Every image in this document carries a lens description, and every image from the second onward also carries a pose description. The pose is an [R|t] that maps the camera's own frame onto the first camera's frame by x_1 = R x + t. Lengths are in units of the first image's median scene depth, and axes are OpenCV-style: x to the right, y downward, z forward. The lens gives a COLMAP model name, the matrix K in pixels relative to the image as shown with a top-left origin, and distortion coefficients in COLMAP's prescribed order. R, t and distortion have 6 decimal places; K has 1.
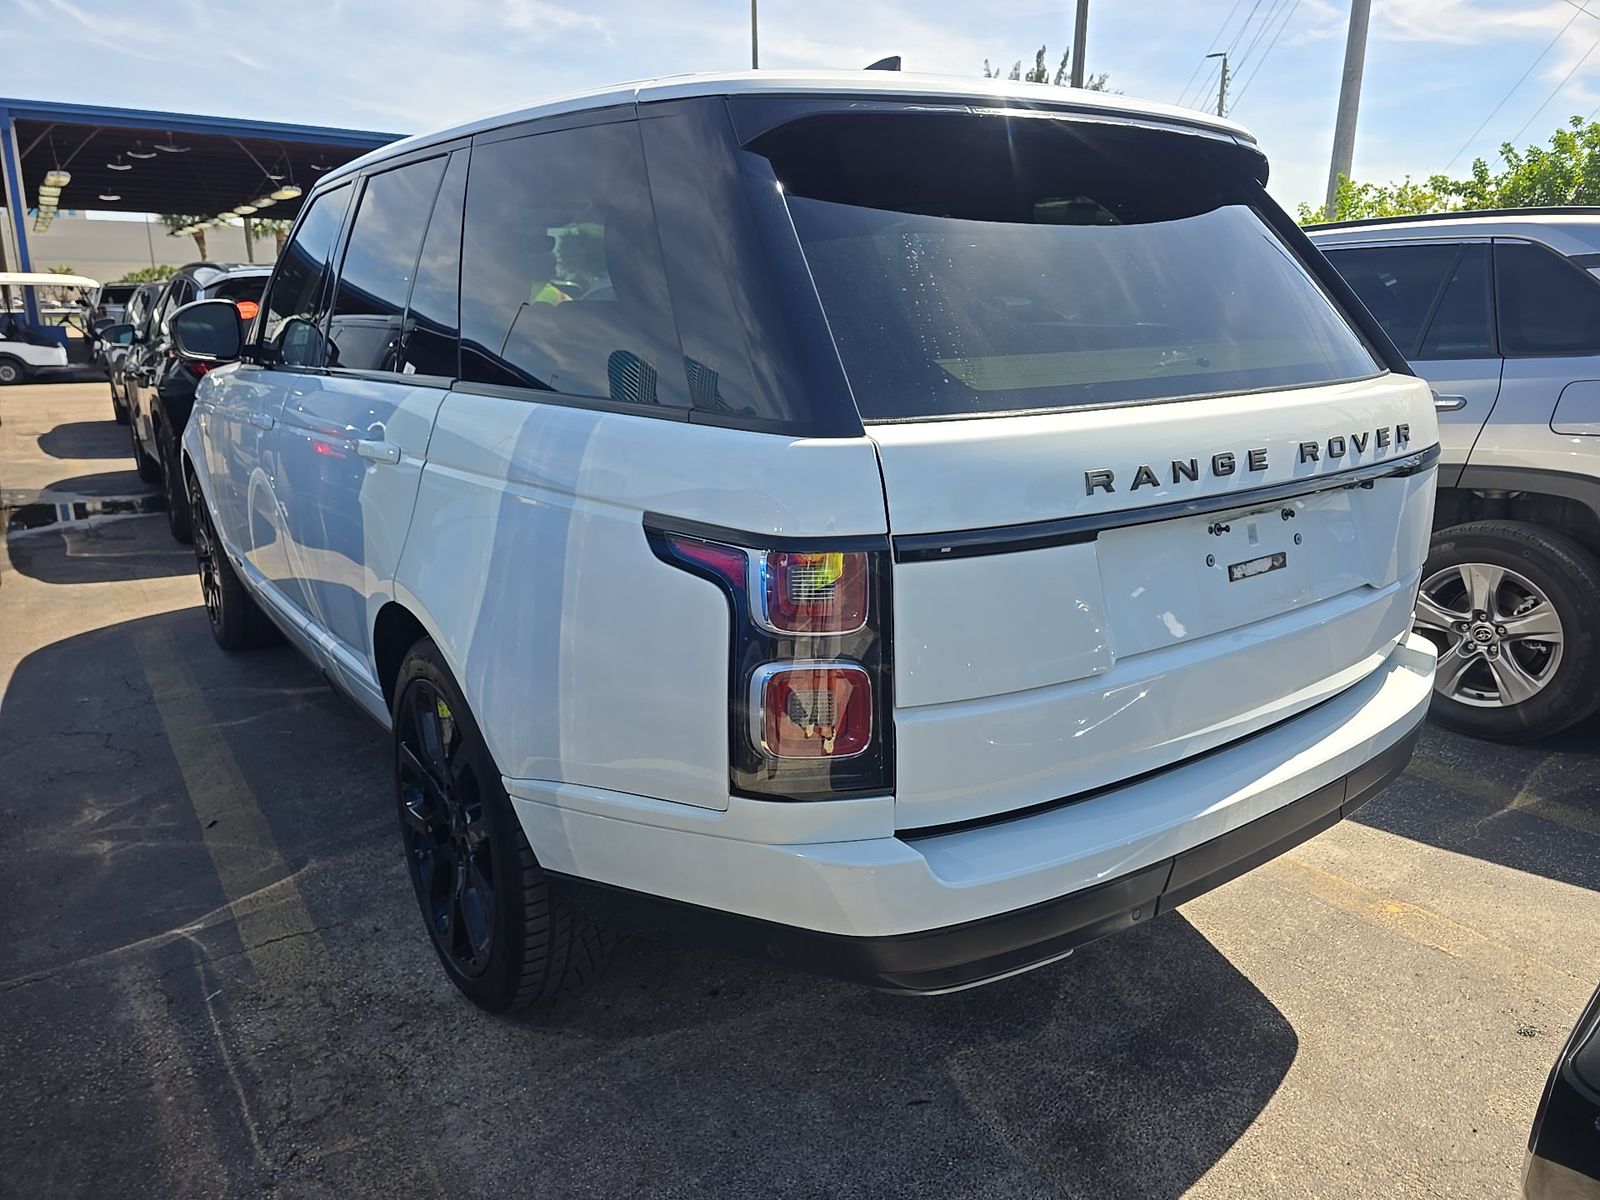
lens RADIAL K [[1072.9, 0, 800.0], [0, 1072.9, 600.0], [0, 0, 1]] dist [0.058357, -0.049030]
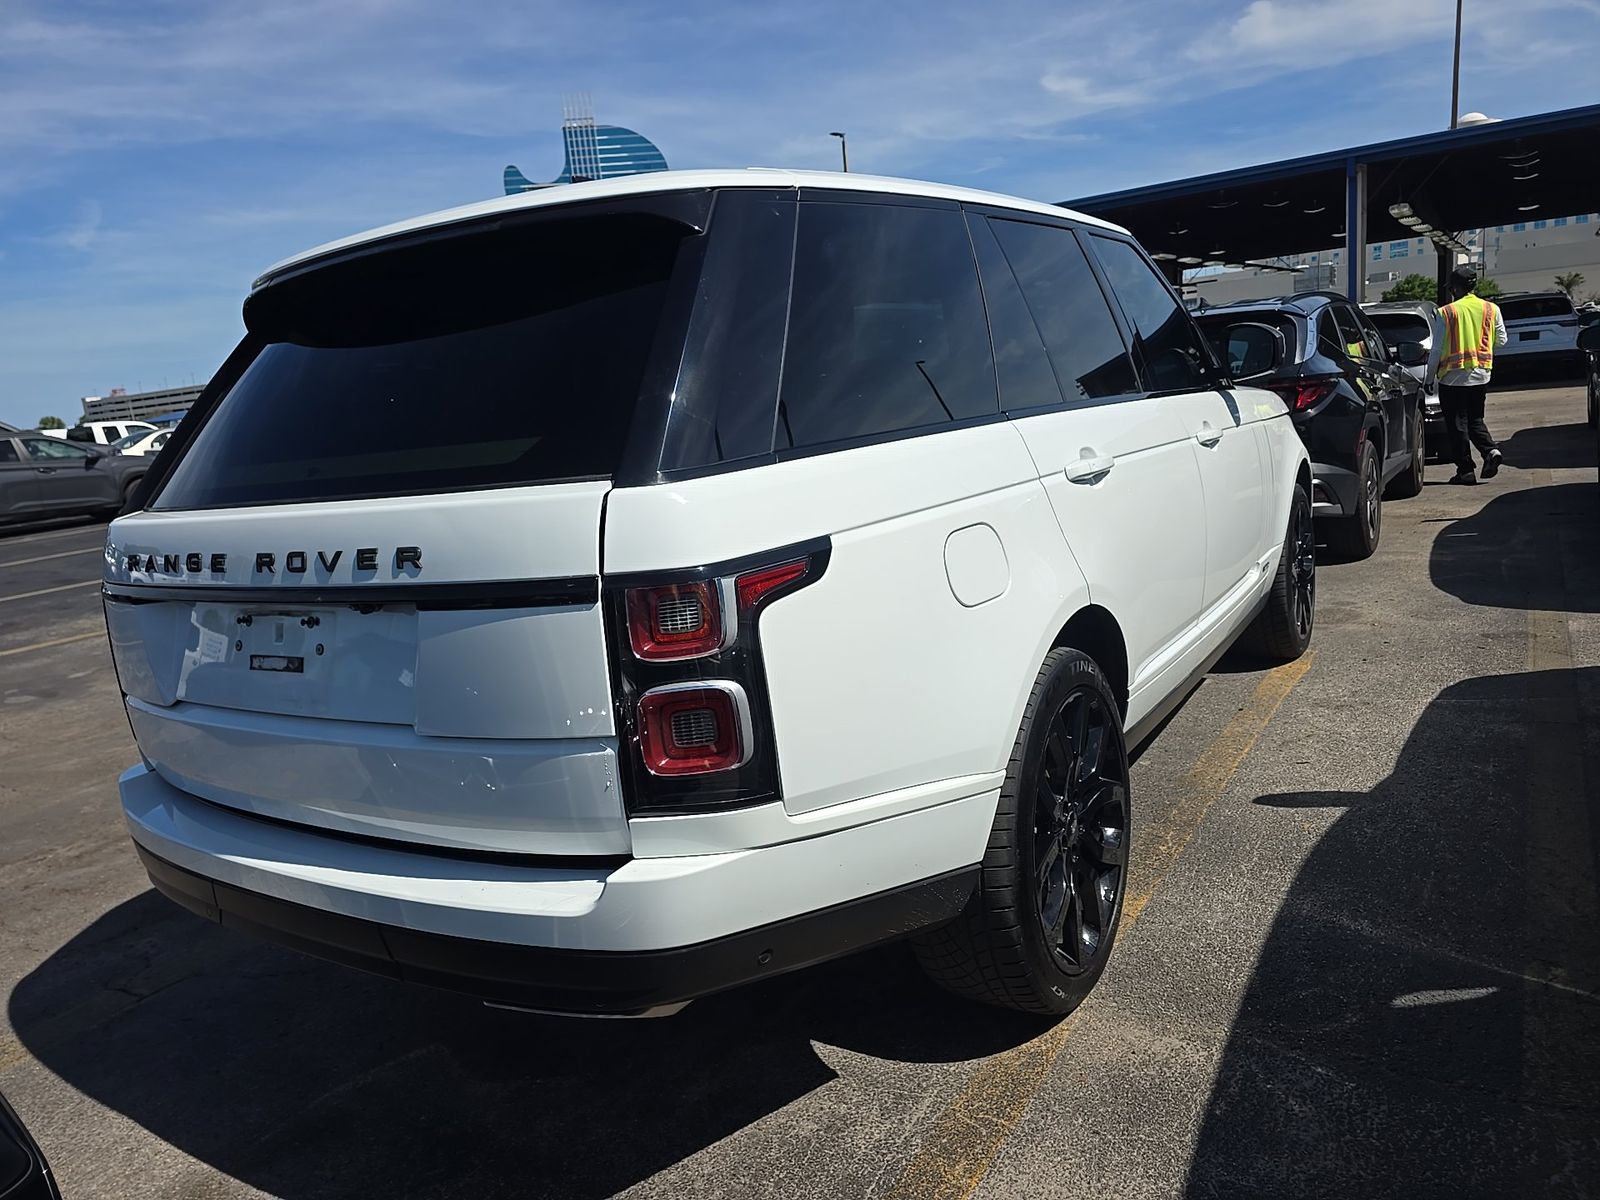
lens RADIAL K [[1072.9, 0, 800.0], [0, 1072.9, 600.0], [0, 0, 1]] dist [0.058357, -0.049030]
pose [[0.372405, 0.141515, -0.917218, 1.576131], [-0.147974, 0.984717, 0.091850, -0.265591], [0.916198, 0.101519, 0.387654, 1.043611]]
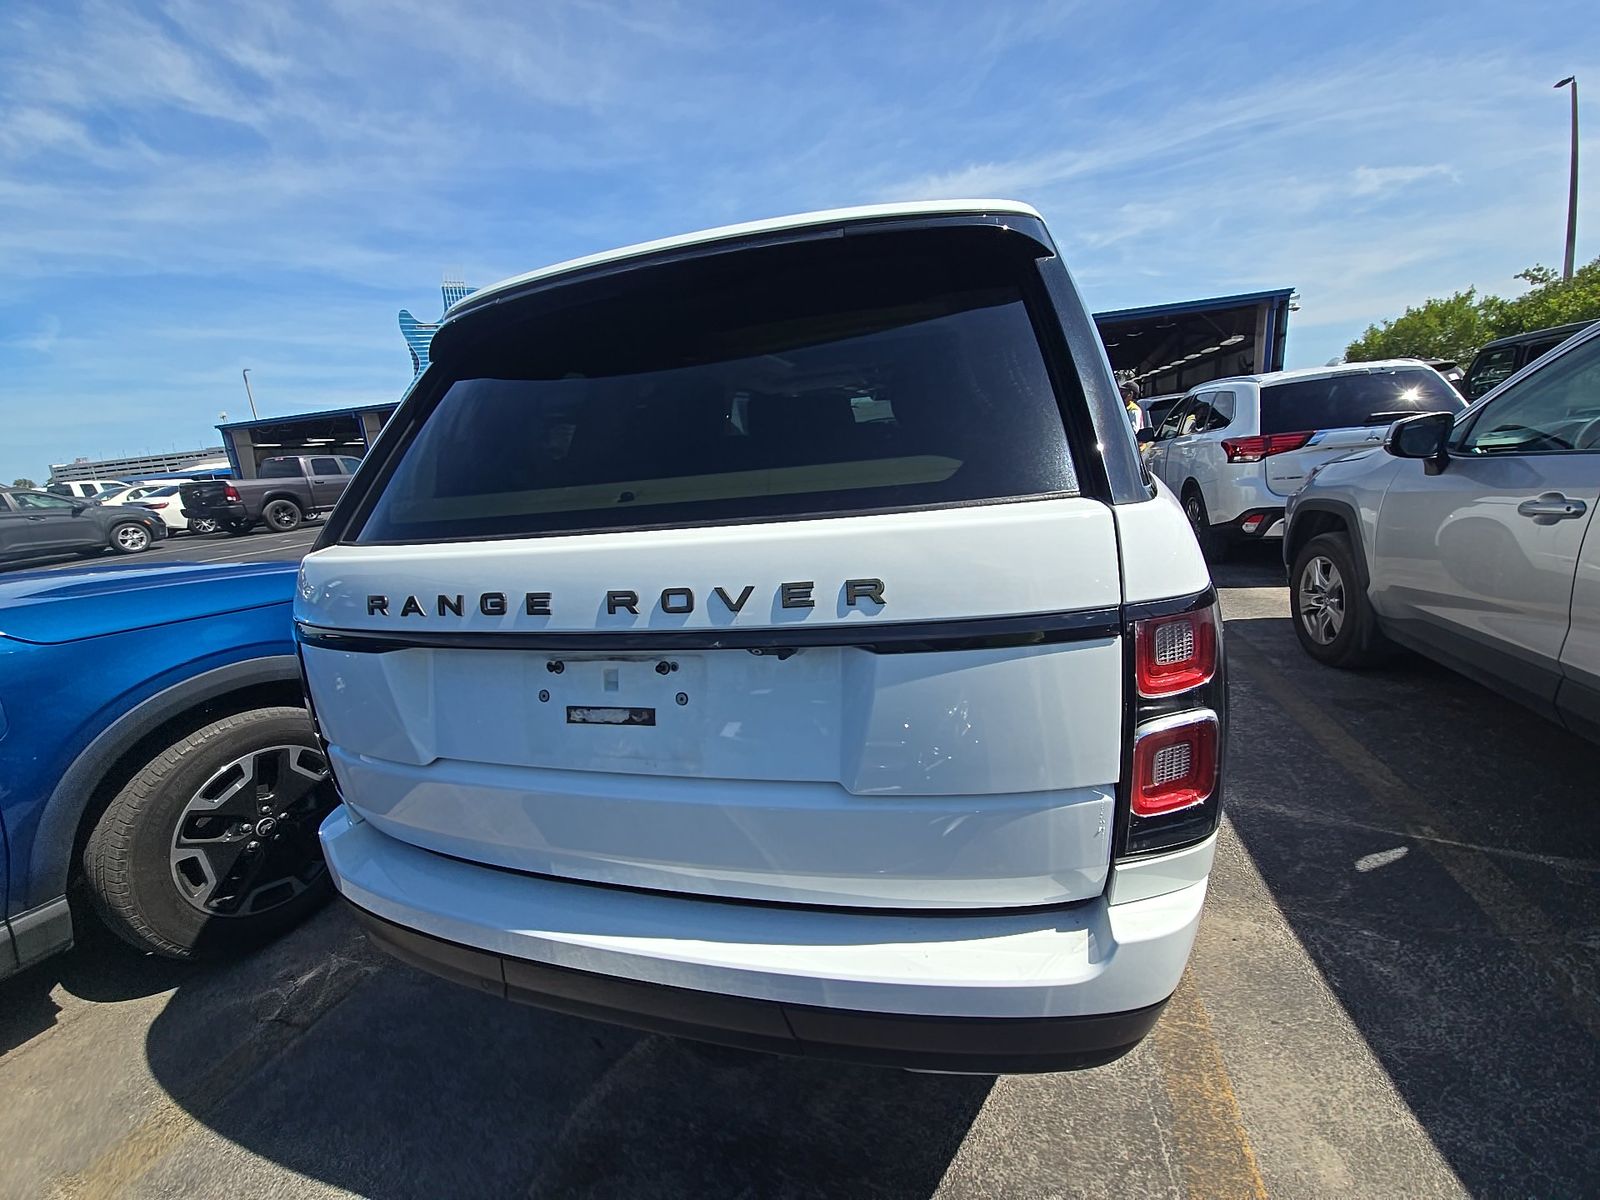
lens RADIAL K [[637.9, 0, 805.6], [0, 637.9, 605.2], [0, 0, 1]] dist [0.036659, -0.019583]
pose [[0.612578, 0.137883, -0.778291, 0.935880], [-0.128977, 0.988906, 0.073680, -0.186339], [0.779816, 0.055247, 0.623566, 0.775431]]
